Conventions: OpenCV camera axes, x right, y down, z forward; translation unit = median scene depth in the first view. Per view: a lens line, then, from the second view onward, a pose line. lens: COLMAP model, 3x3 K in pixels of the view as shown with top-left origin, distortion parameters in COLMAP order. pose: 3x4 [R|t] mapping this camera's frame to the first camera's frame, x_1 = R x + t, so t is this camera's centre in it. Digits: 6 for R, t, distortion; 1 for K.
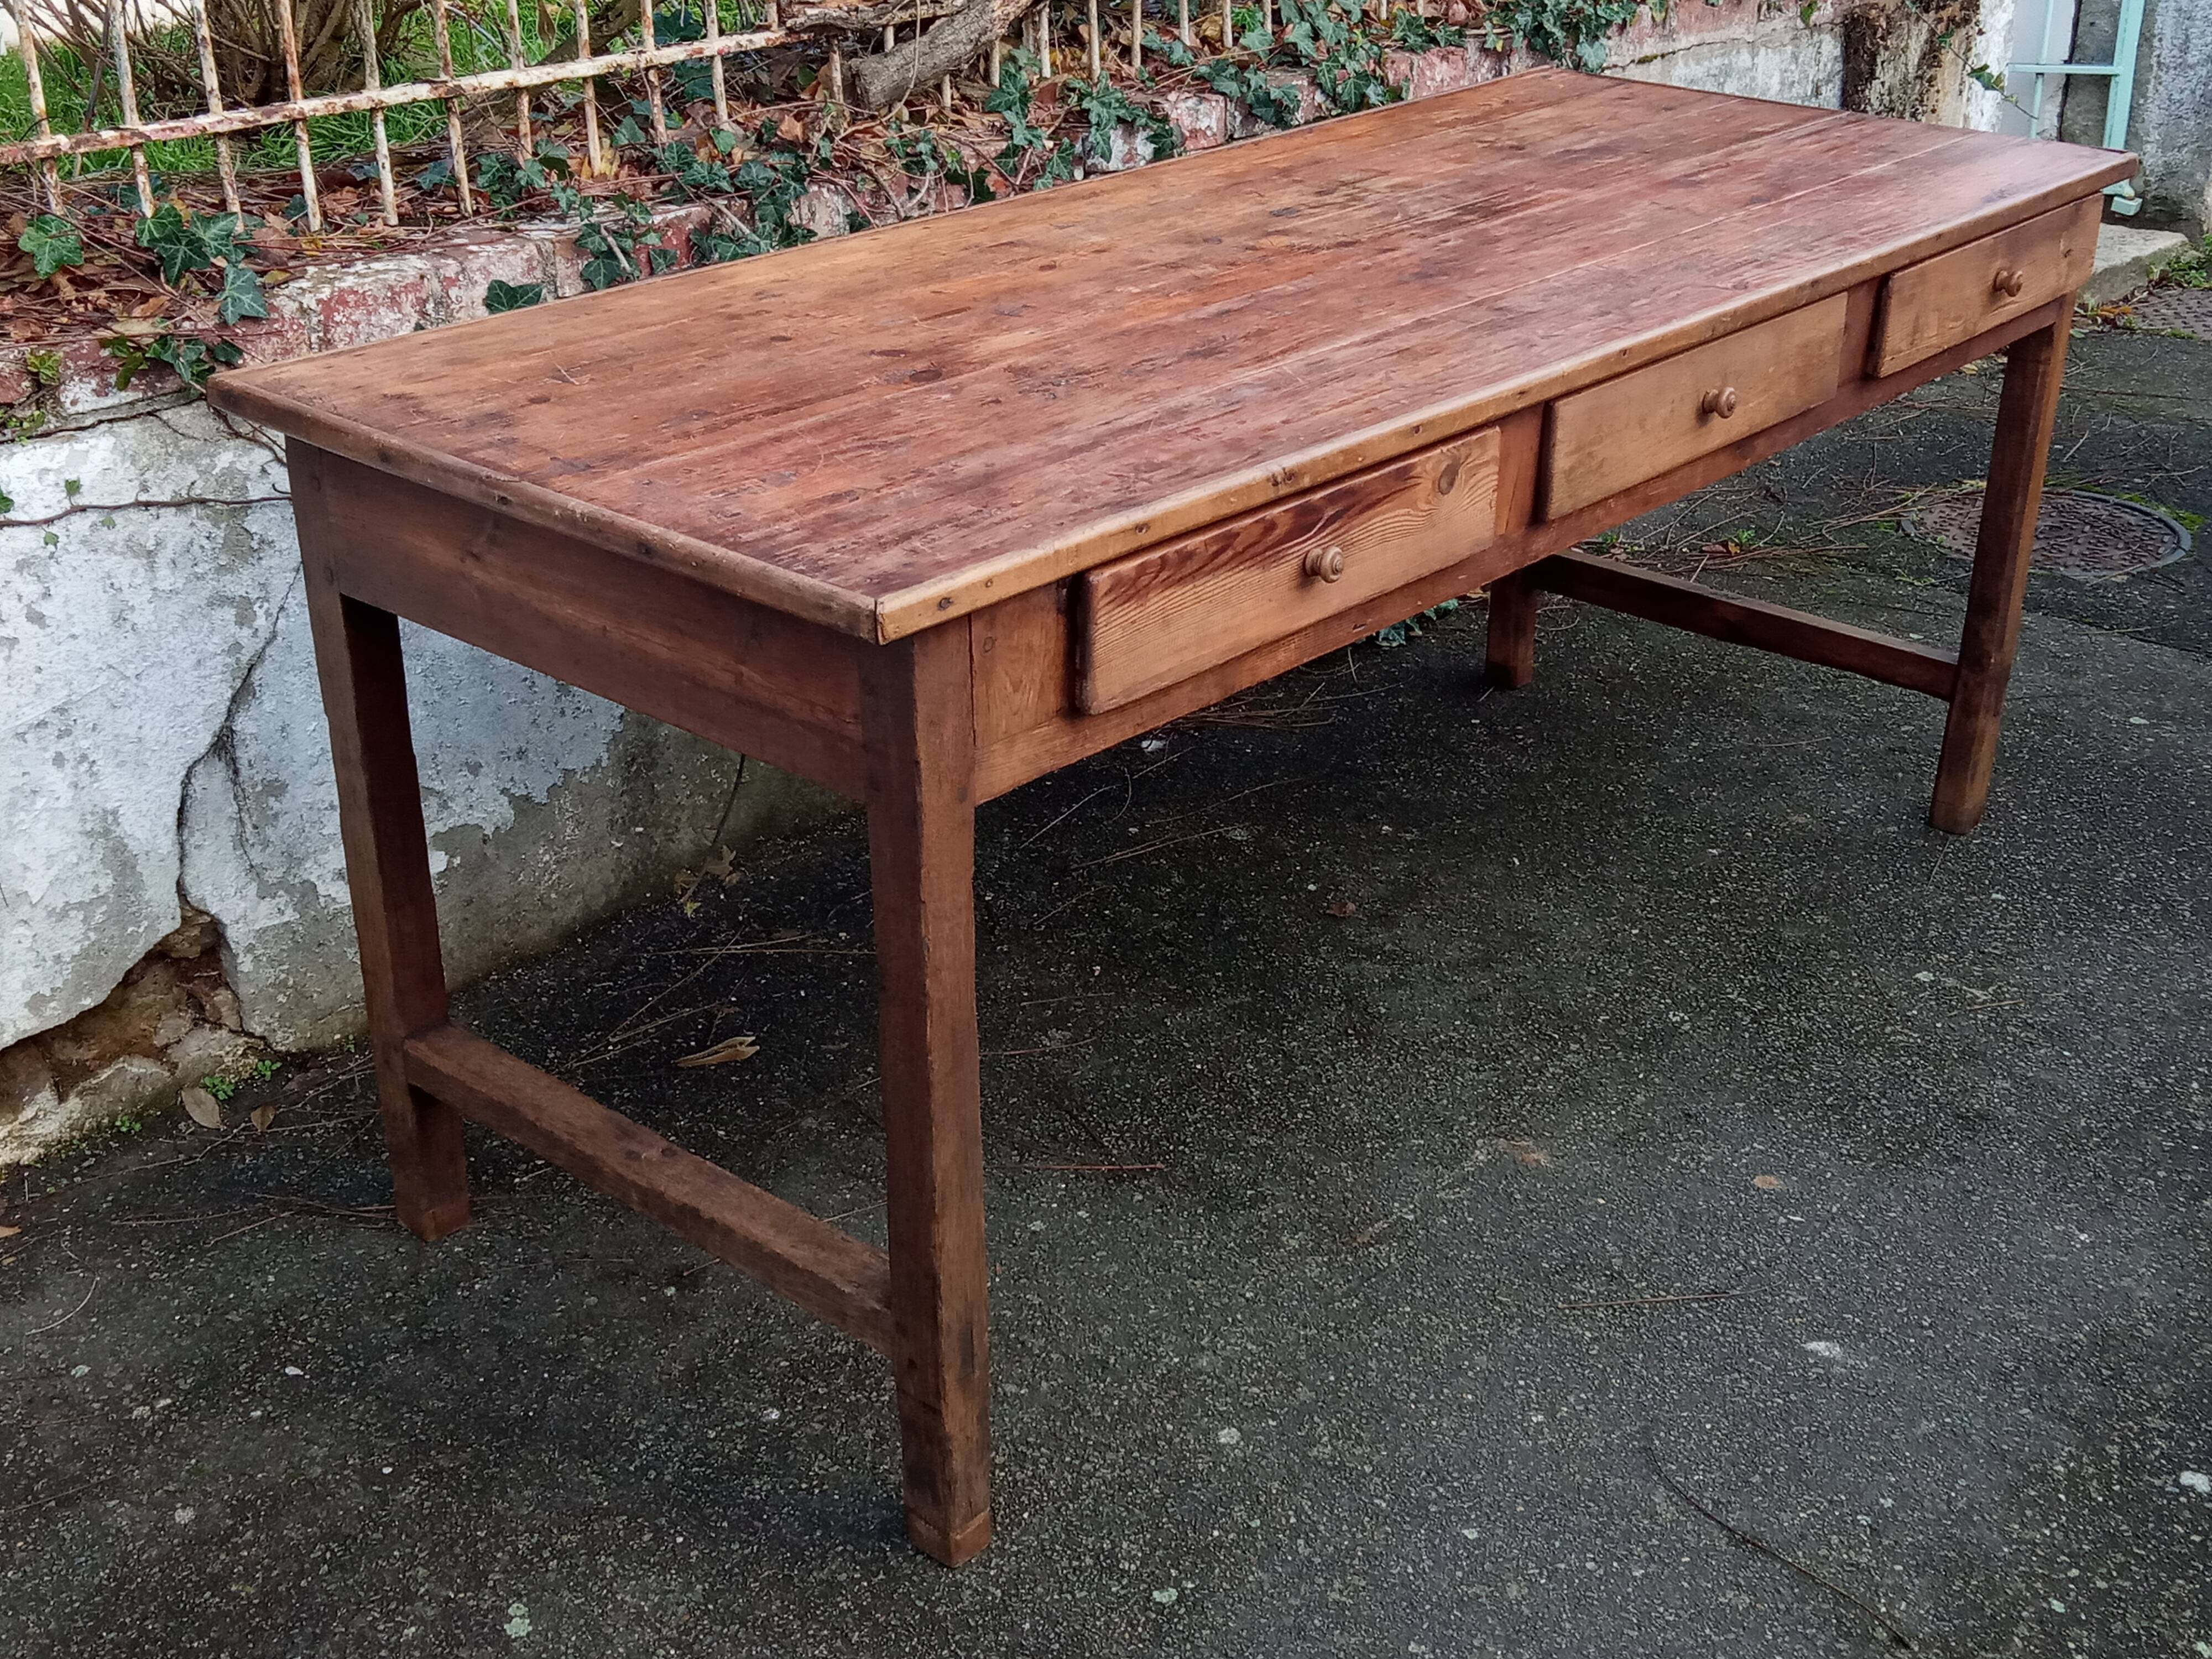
lens RADIAL K [[2609.6, 0, 1100.7], [0, 2609.6, 816.9], [0, 0, 1]] dist [0.029569, 0.000000]
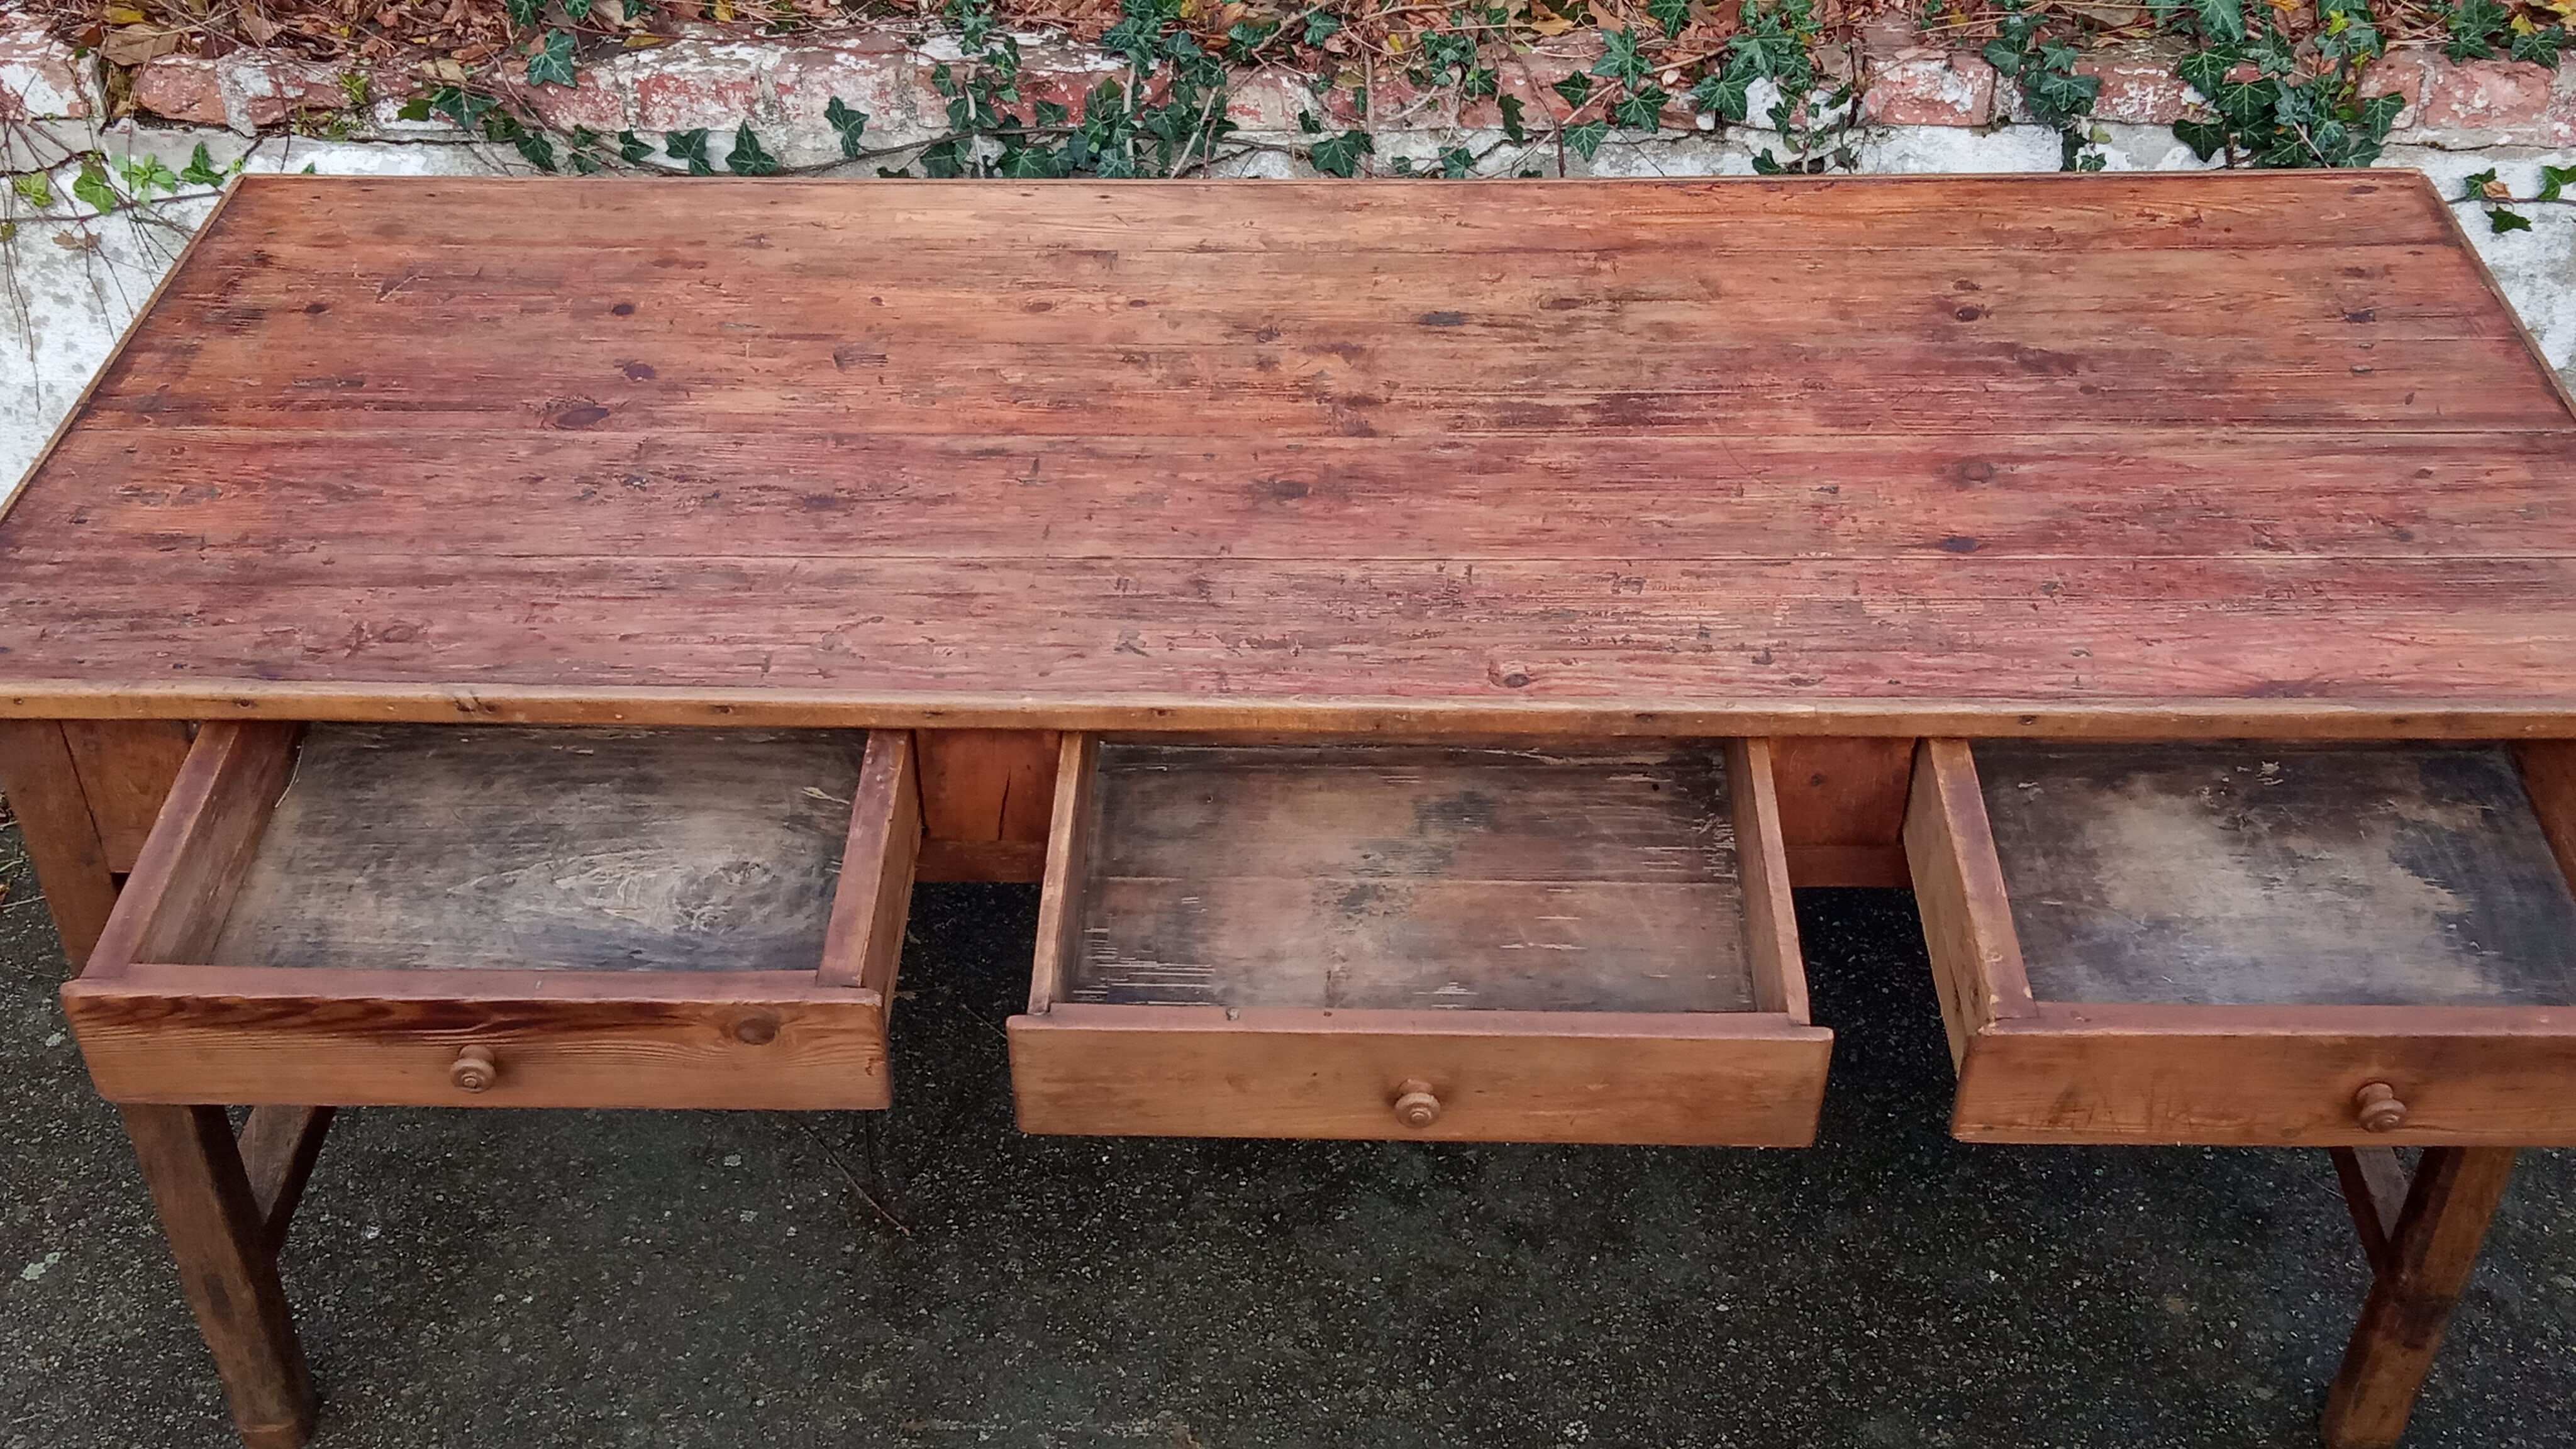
lens RADIAL K [[2835.9, 0, 1281.6], [0, 2835.9, 694.6], [0, 0, 1]] dist [0.034029, 0.000000]
pose [[0.655436, 0.444058, -0.610914, 0.645315], [-0.316581, 0.895933, 0.311578, -0.398464], [0.685697, -0.010816, 0.727807, 0.342130]]
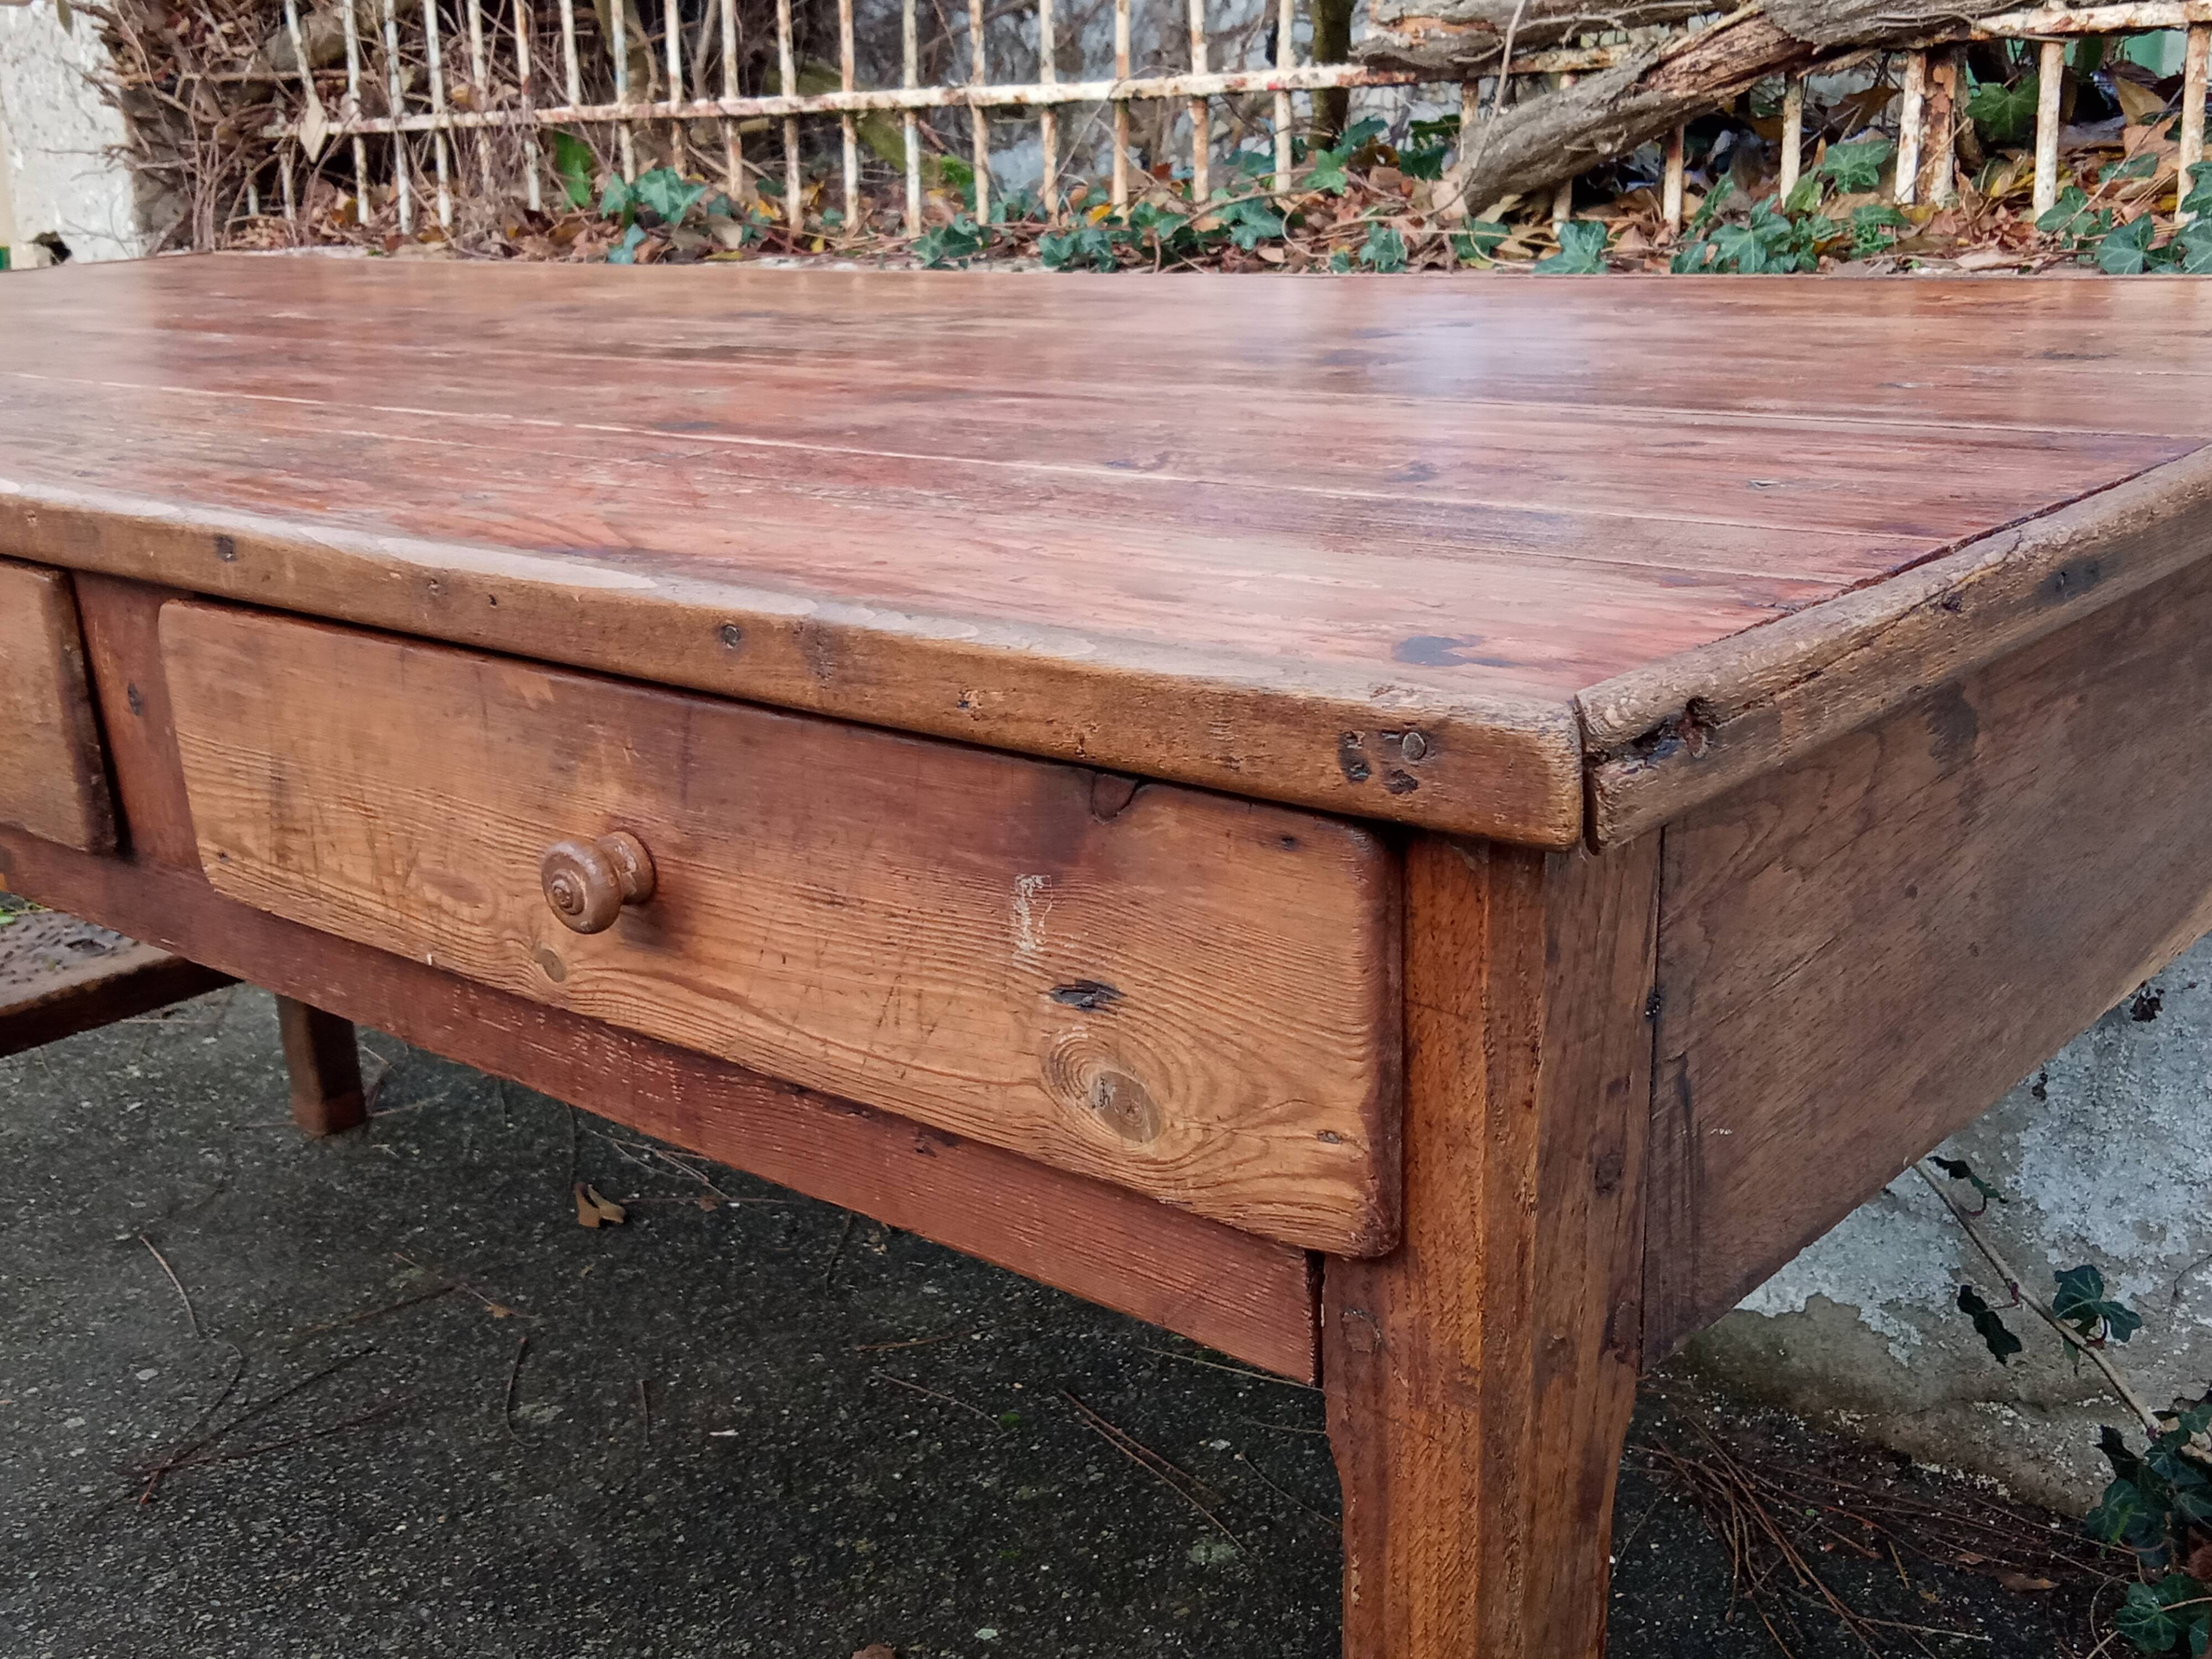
lens RADIAL K [[2460.3, 0, 1118.2], [0, 2460.3, 802.1], [0, 0, 1]] dist [0.026242, 0.000000]
pose [[-0.001100, 0.280172, -0.959949, 0.617819], [-0.386676, 0.885161, 0.258788, -0.315035], [0.922215, 0.371474, 0.107362, 1.091524]]
